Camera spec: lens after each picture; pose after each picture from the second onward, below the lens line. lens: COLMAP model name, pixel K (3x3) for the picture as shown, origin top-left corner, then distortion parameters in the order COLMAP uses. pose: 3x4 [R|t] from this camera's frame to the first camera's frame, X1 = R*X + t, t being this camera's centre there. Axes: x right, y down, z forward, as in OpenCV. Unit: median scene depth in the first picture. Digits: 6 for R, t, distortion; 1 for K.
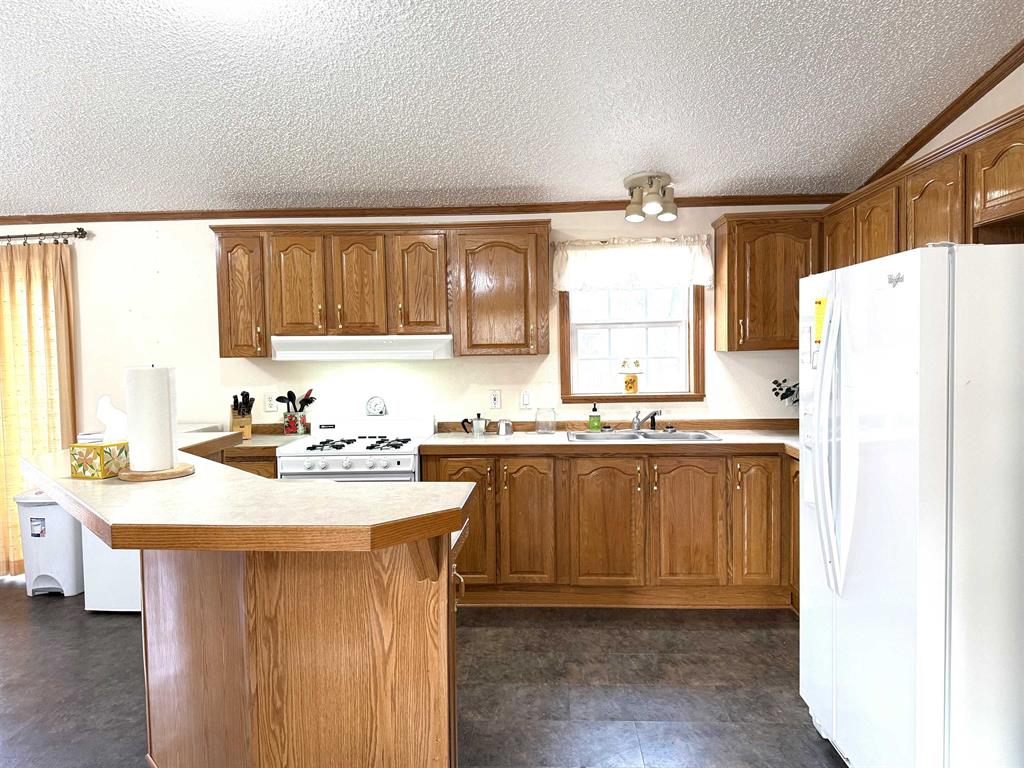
lens RADIAL K [[712.4, 0, 502.5], [0, 712.4, 390.5], [0, 0, 1]] dist [0.003757, -0.023707]
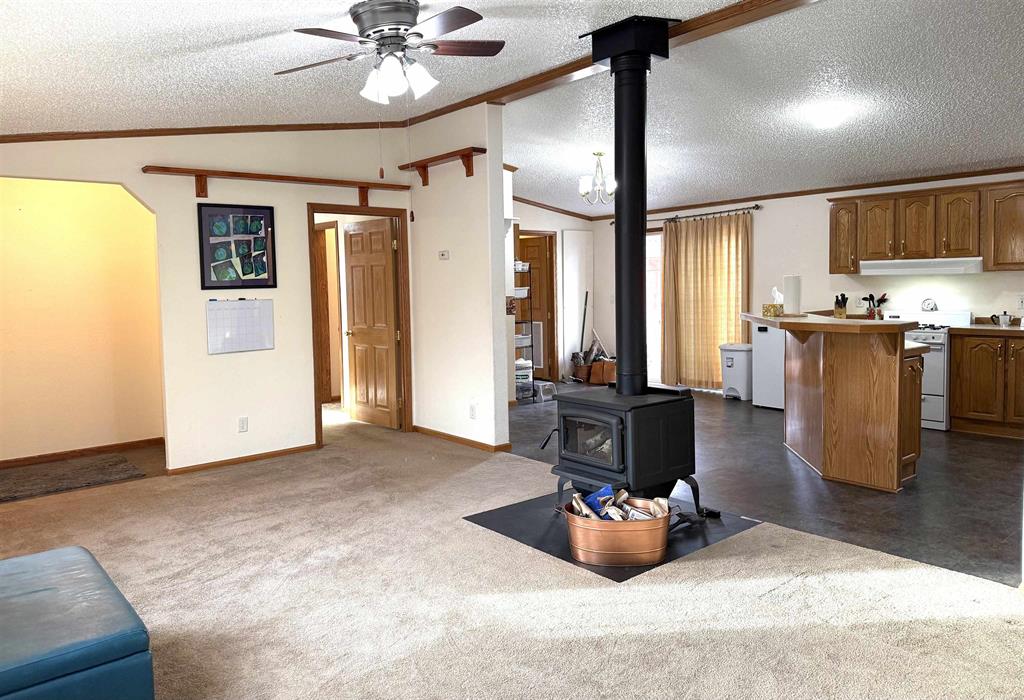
lens RADIAL K [[718.0, 0, 503.8], [0, 718.0, 344.8], [0, 0, 1]] dist [-0.028703, -0.017666]
pose [[0.674086, 0.057519, -0.736410, 0.359958], [-0.027307, 0.998223, 0.052973, 0.055946], [0.738148, -0.015600, 0.674458, -0.762427]]
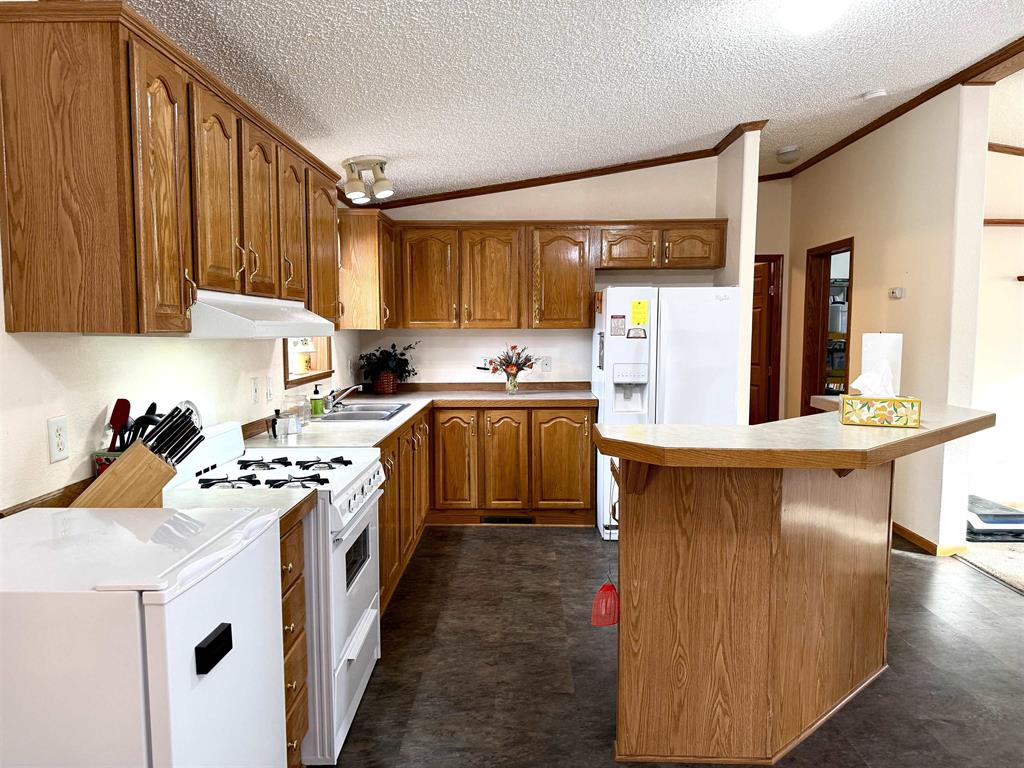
lens RADIAL K [[712.4, 0, 505.2], [0, 712.4, 378.1], [0, 0, 1]] dist [0.003757, -0.023707]
pose [[-0.044906, -0.057285, 0.997347, -0.834587], [0.061461, 0.996305, 0.059993, -0.032891], [-0.997099, 0.063992, -0.041219, 0.827970]]
